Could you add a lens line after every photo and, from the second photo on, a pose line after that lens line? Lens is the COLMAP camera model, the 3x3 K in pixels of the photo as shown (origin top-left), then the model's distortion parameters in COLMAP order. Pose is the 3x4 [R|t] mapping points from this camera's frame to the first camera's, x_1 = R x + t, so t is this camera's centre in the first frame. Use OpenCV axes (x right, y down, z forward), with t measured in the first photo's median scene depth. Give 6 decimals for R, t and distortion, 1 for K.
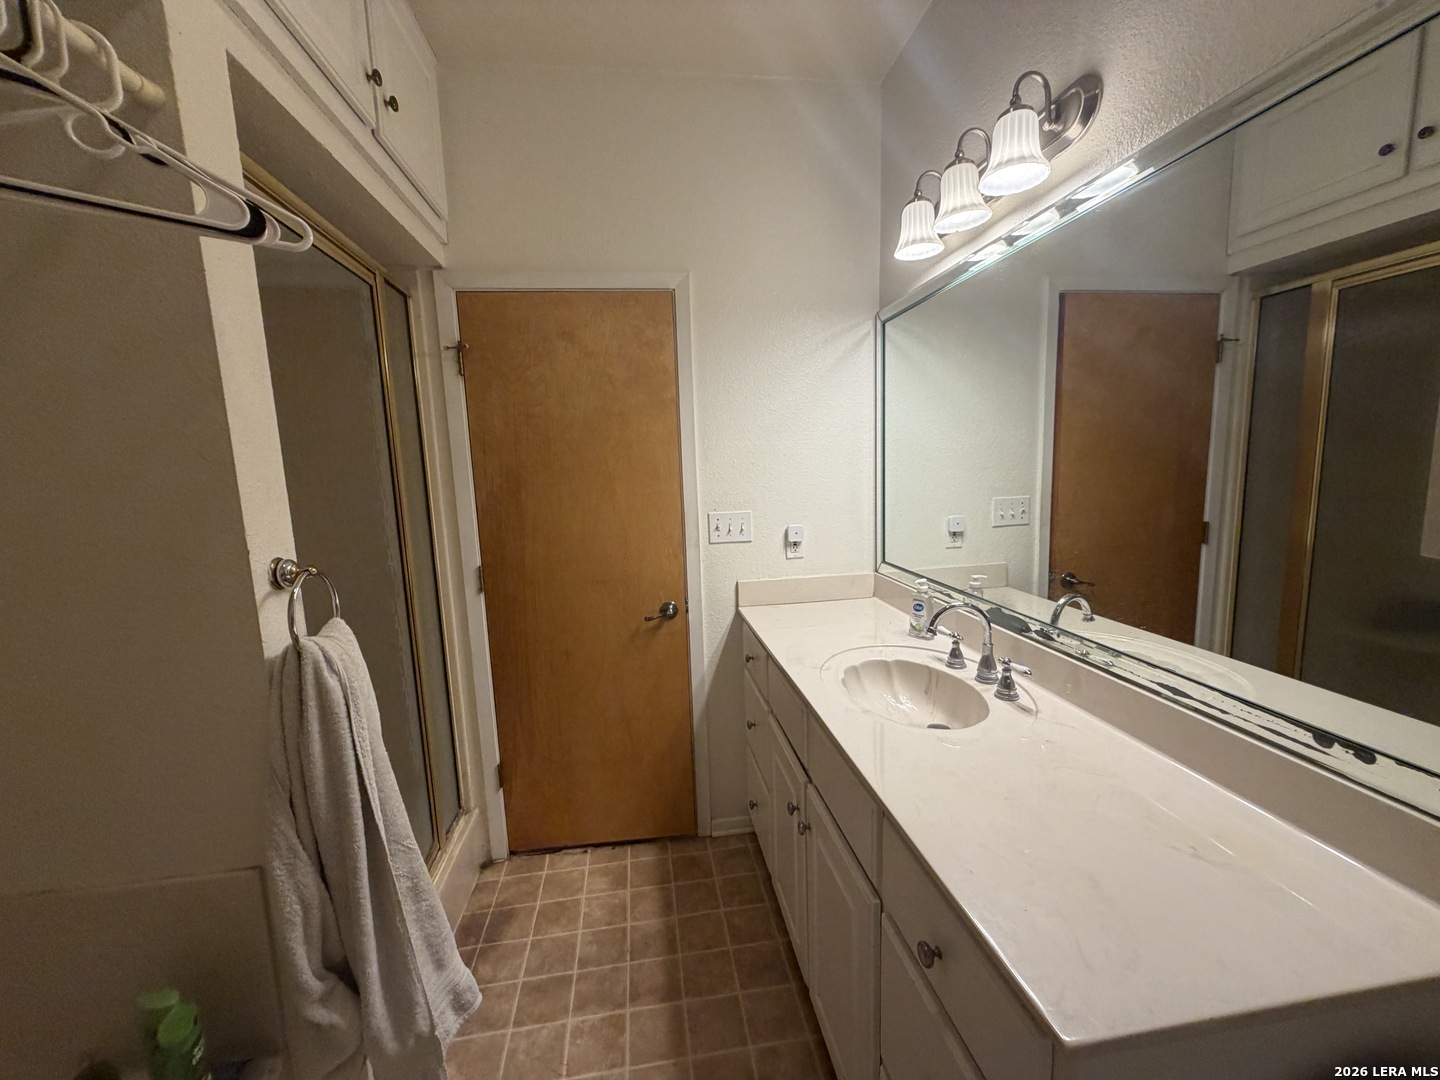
lens RADIAL K [[571.7, 0, 718.5], [0, 571.7, 541.9], [0, 0, 1]] dist [0.000878, -0.000196]
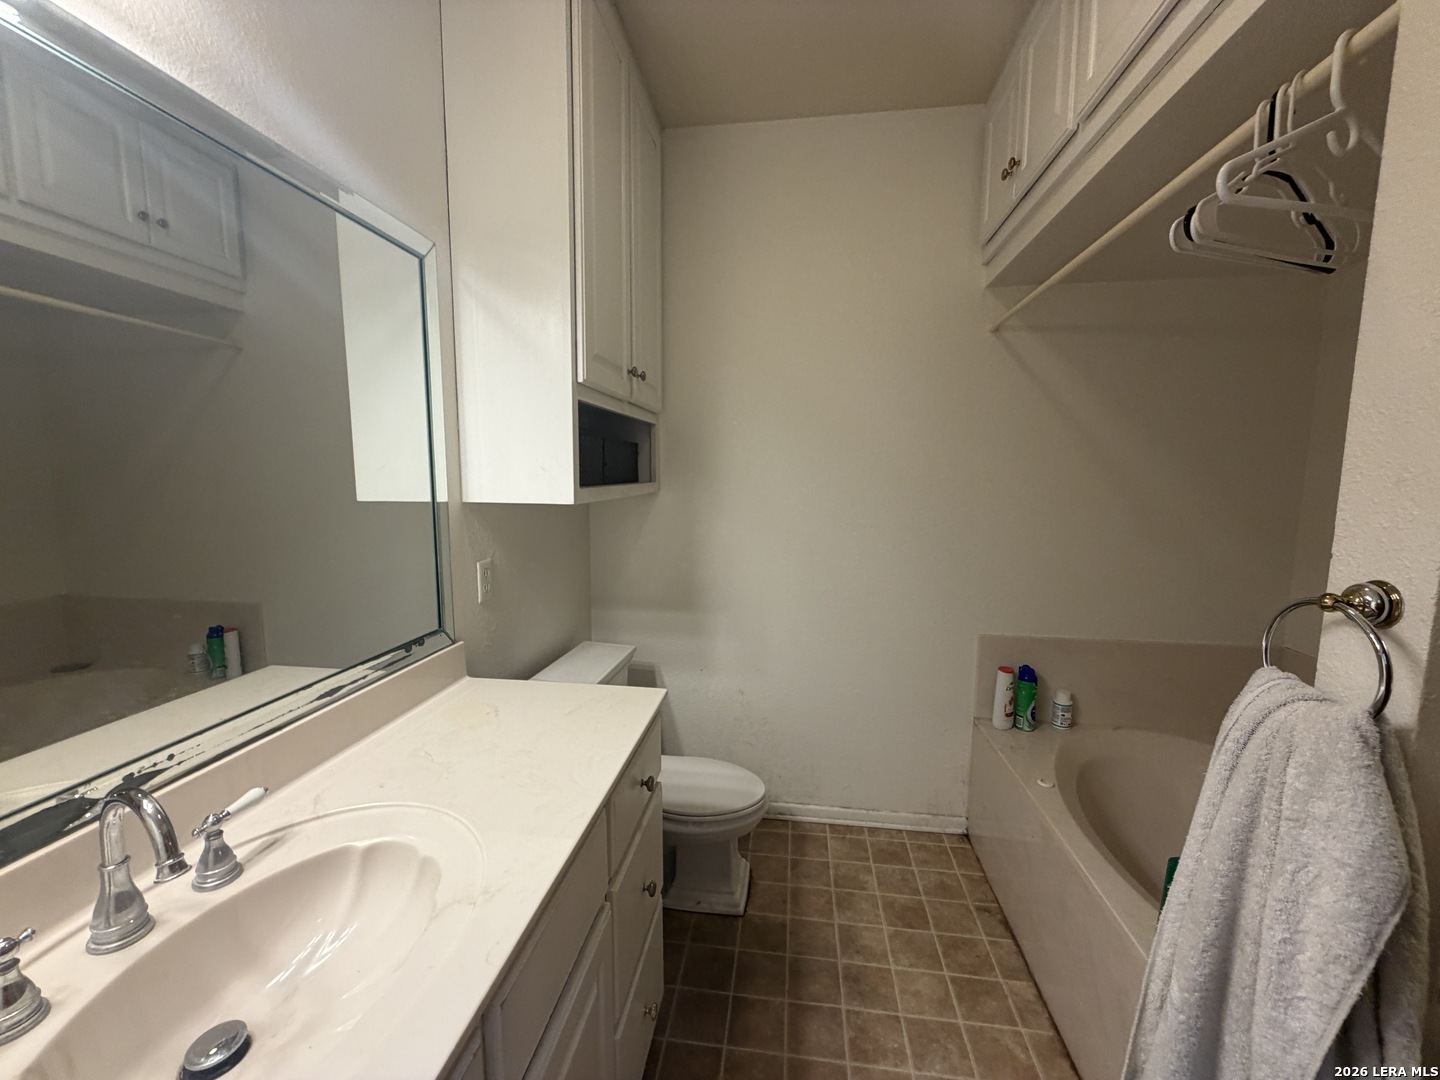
lens RADIAL K [[571.7, 0, 718.5], [0, 571.7, 541.9], [0, 0, 1]] dist [0.000878, -0.000196]
pose [[-0.962232, 0.010299, 0.272037, -0.223608], [0.076528, 0.969222, 0.233993, -0.221781], [-0.261254, 0.245974, -0.933404, 1.766464]]
